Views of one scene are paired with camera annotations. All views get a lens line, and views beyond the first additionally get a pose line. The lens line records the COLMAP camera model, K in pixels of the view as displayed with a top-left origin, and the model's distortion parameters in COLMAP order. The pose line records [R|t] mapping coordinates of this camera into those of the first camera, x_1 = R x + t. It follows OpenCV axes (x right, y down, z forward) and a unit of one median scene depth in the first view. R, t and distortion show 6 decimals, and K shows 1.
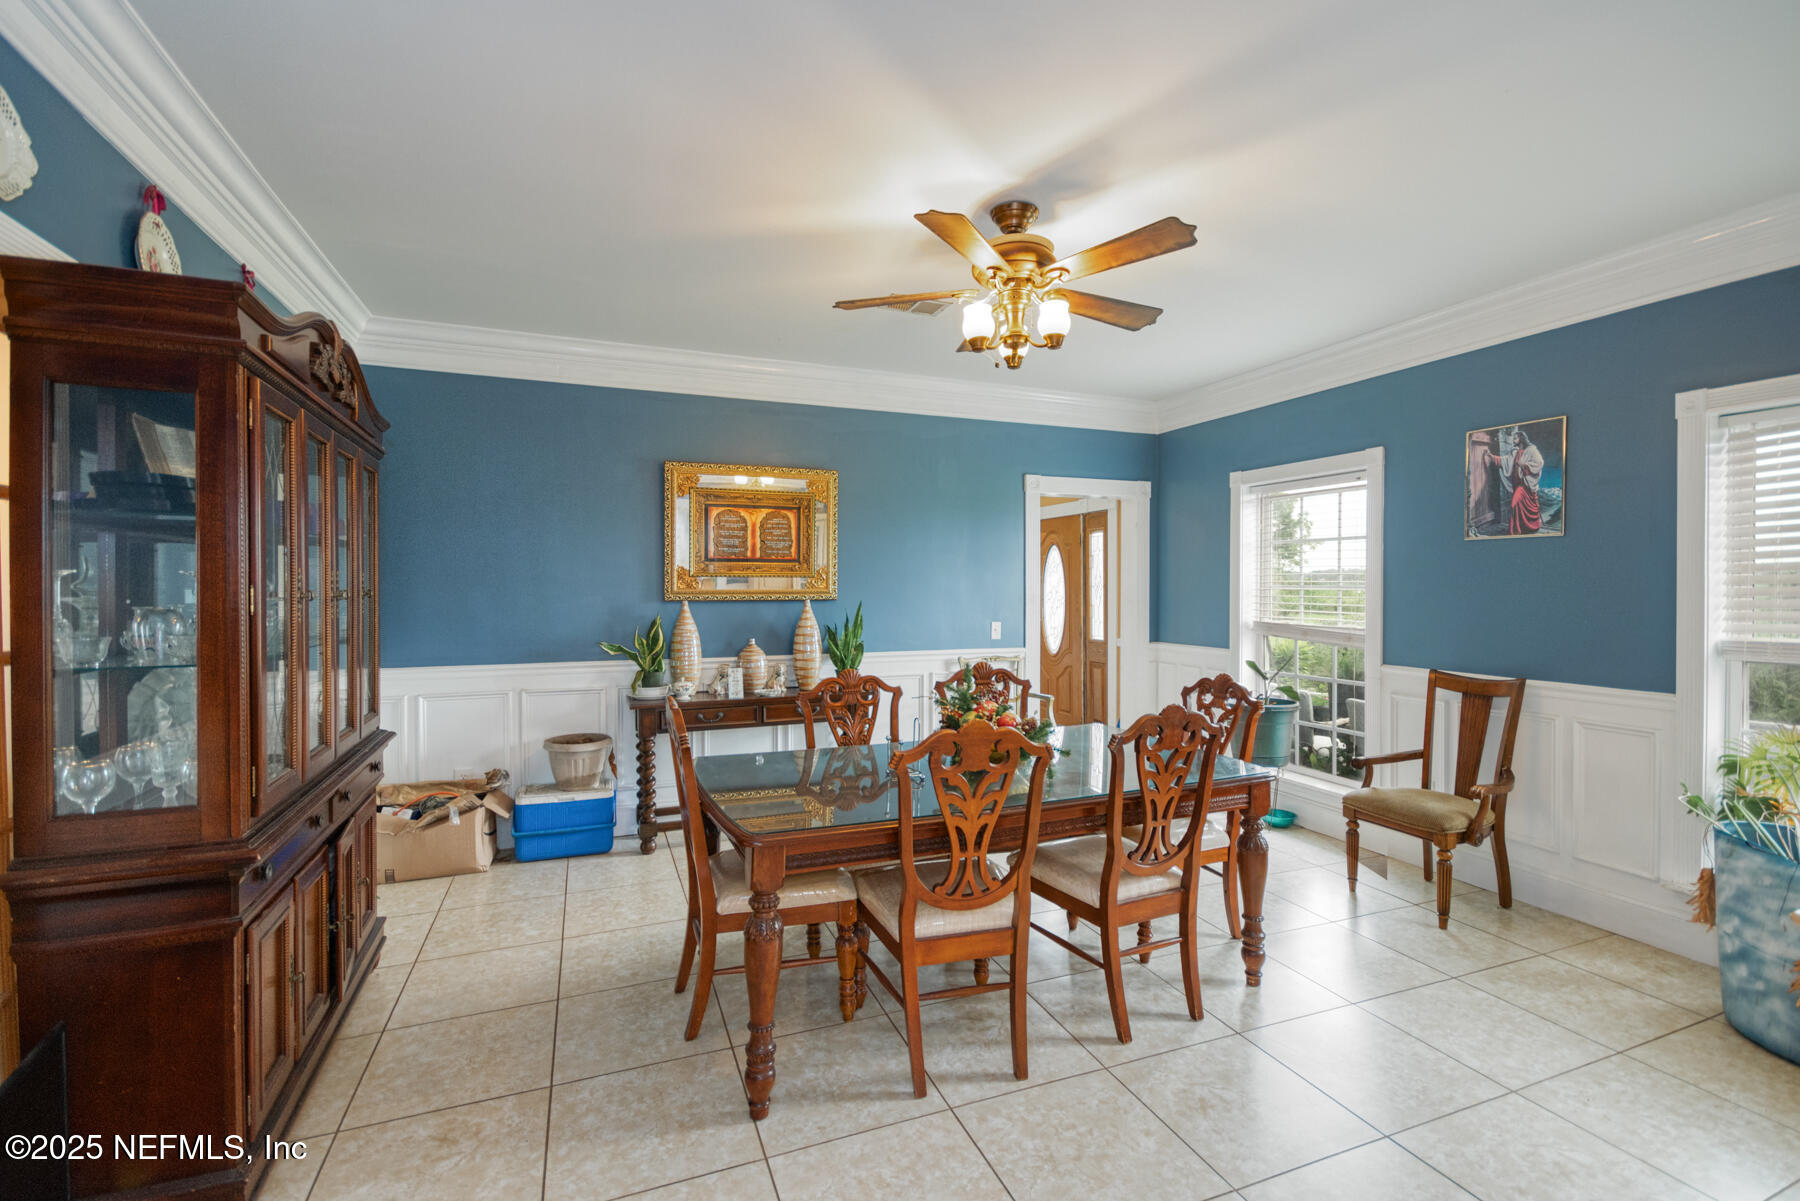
lens RADIAL K [[793.7, 0, 905.9], [0, 793.7, 601.7], [0, 0, 1]] dist [0.011535, 0.000071]
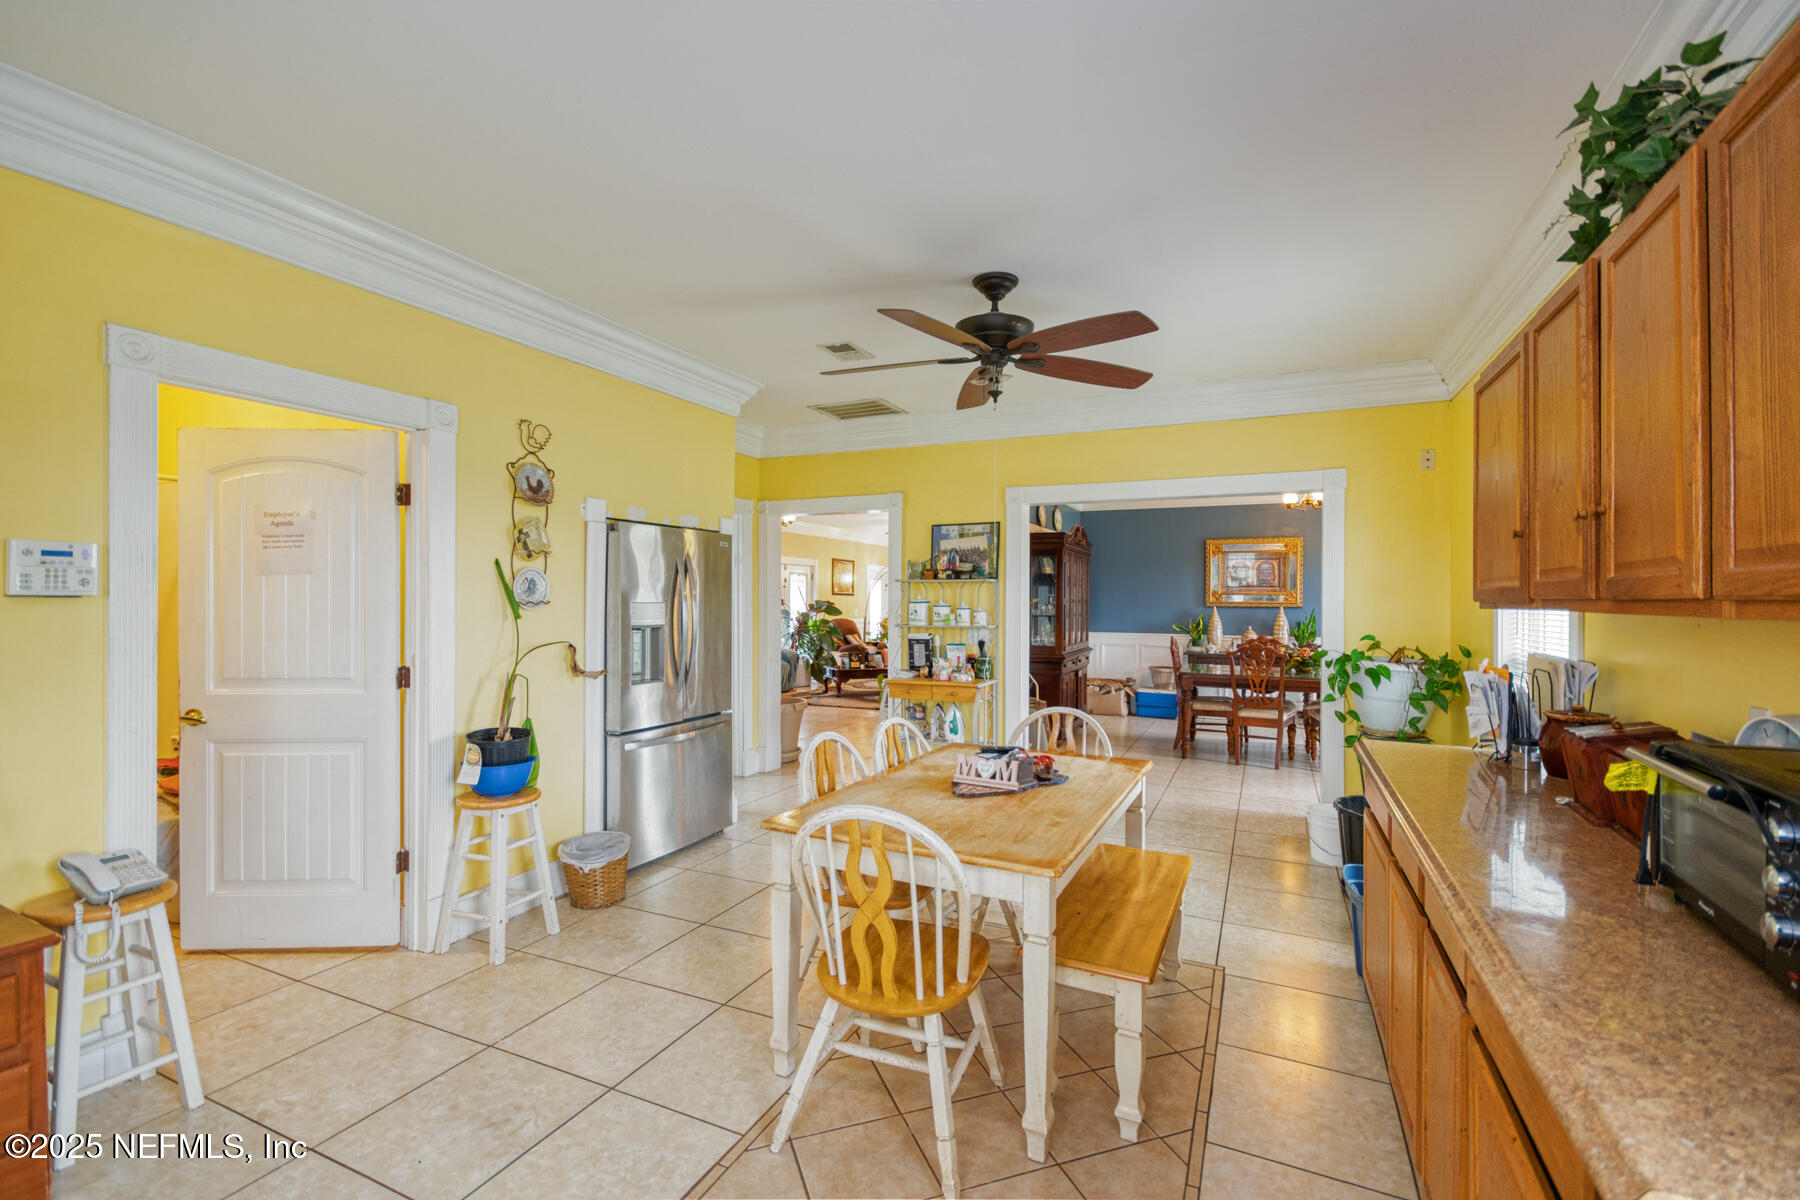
lens RADIAL K [[793.7, 0, 905.9], [0, 793.7, 601.2], [0, 0, 1]] dist [0.011535, 0.000071]
pose [[0.688428, 0.006636, -0.725274, 0.662029], [-0.019542, 0.999765, -0.009402, 0.019492], [0.725041, 0.020646, 0.688396, -0.998971]]
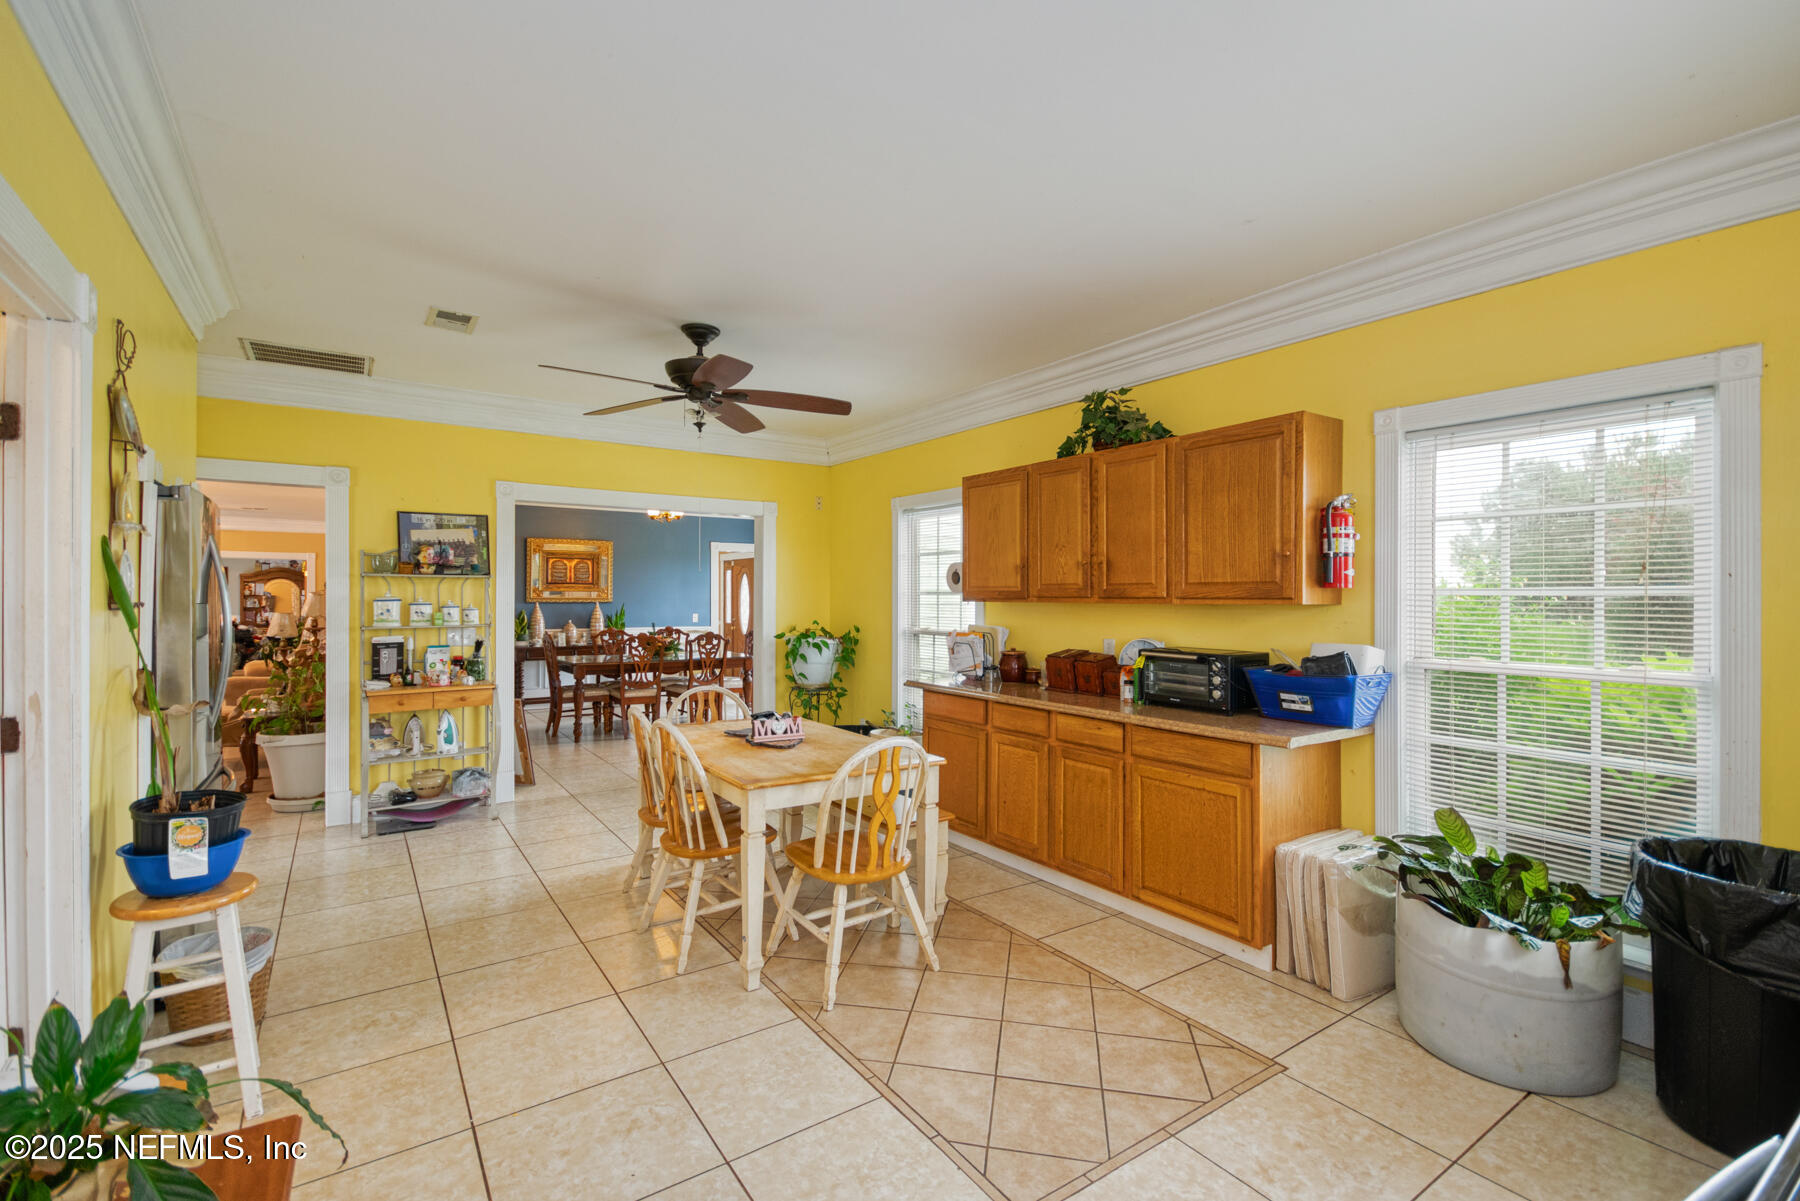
lens RADIAL K [[793.7, 0, 905.9], [0, 793.7, 601.7], [0, 0, 1]] dist [0.011535, 0.000071]
pose [[0.973397, 0.002954, 0.229106, 0.204405], [0.000092, 0.999912, -0.013285, 0.025712], [-0.229125, 0.012952, 0.973311, -1.339580]]
